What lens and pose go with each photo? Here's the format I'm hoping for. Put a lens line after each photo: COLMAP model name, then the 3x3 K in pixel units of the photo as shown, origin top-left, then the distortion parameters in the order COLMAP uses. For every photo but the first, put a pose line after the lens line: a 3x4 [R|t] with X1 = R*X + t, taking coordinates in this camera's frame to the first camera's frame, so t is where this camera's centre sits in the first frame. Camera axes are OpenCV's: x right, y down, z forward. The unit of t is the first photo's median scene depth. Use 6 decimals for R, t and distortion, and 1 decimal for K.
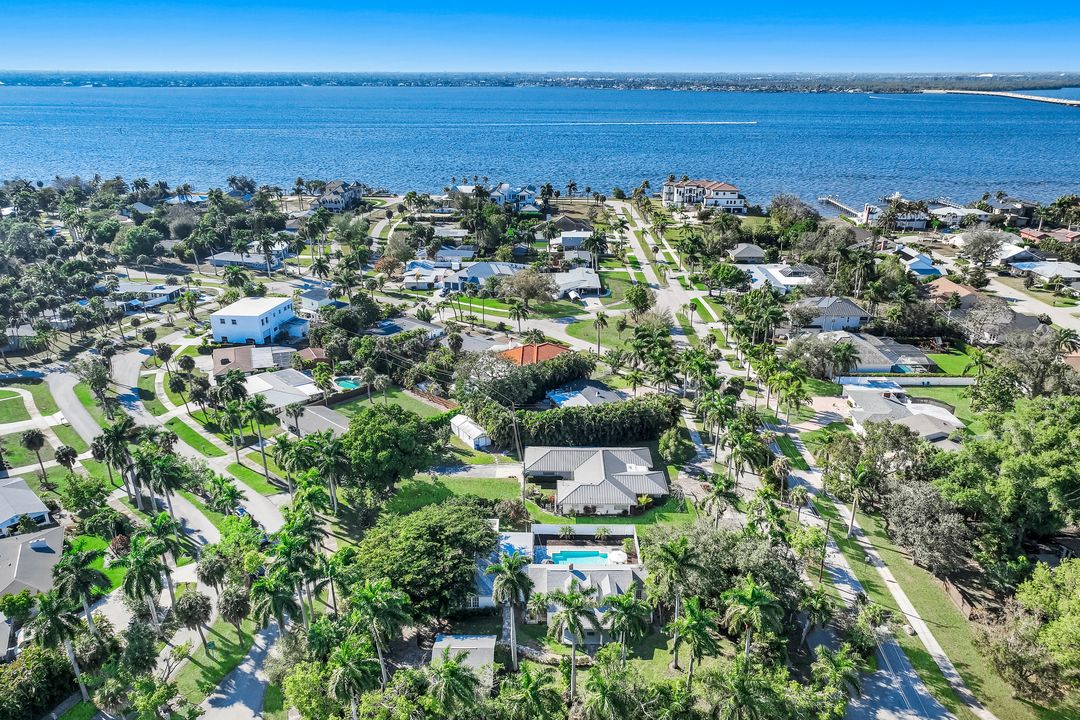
lens RADIAL K [[812.5, 0, 540.0], [0, 812.5, 360.0], [0, 0, 1]] dist [0.004498, 0.010504]
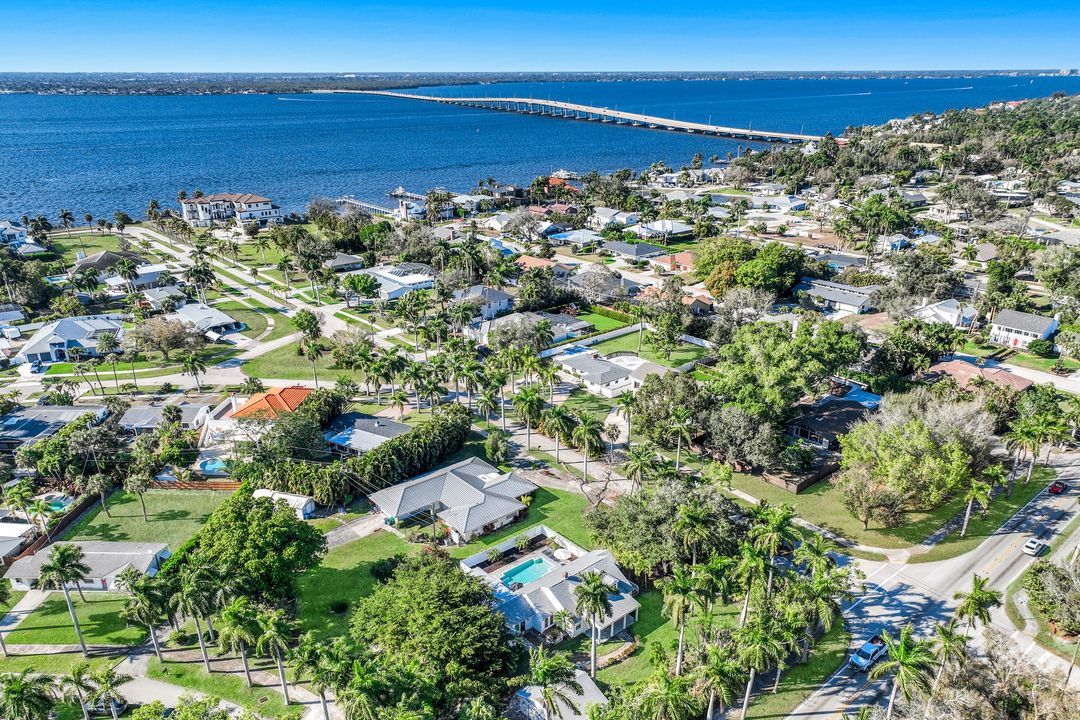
lens RADIAL K [[812.5, 0, 540.0], [0, 812.5, 360.0], [0, 0, 1]] dist [0.004498, 0.010504]
pose [[0.744795, -0.228052, 0.627115, -0.300384], [0.227368, 0.970281, 0.082812, -0.054297], [-0.627363, 0.080908, 0.774512, 0.105837]]
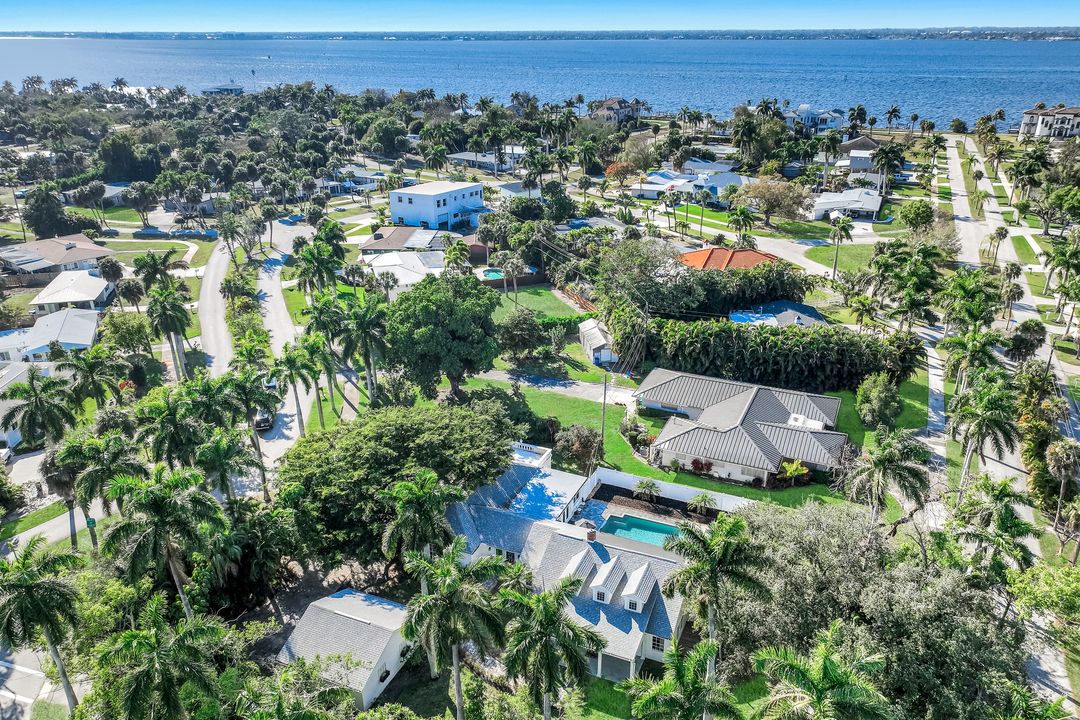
lens RADIAL K [[812.5, 0, 540.0], [0, 812.5, 360.0], [0, 0, 1]] dist [0.004498, 0.010504]
pose [[0.915273, 0.148994, -0.374268, 0.108447], [-0.136388, 0.988830, 0.060110, 0.051760], [0.379043, -0.003971, 0.925370, 0.232508]]
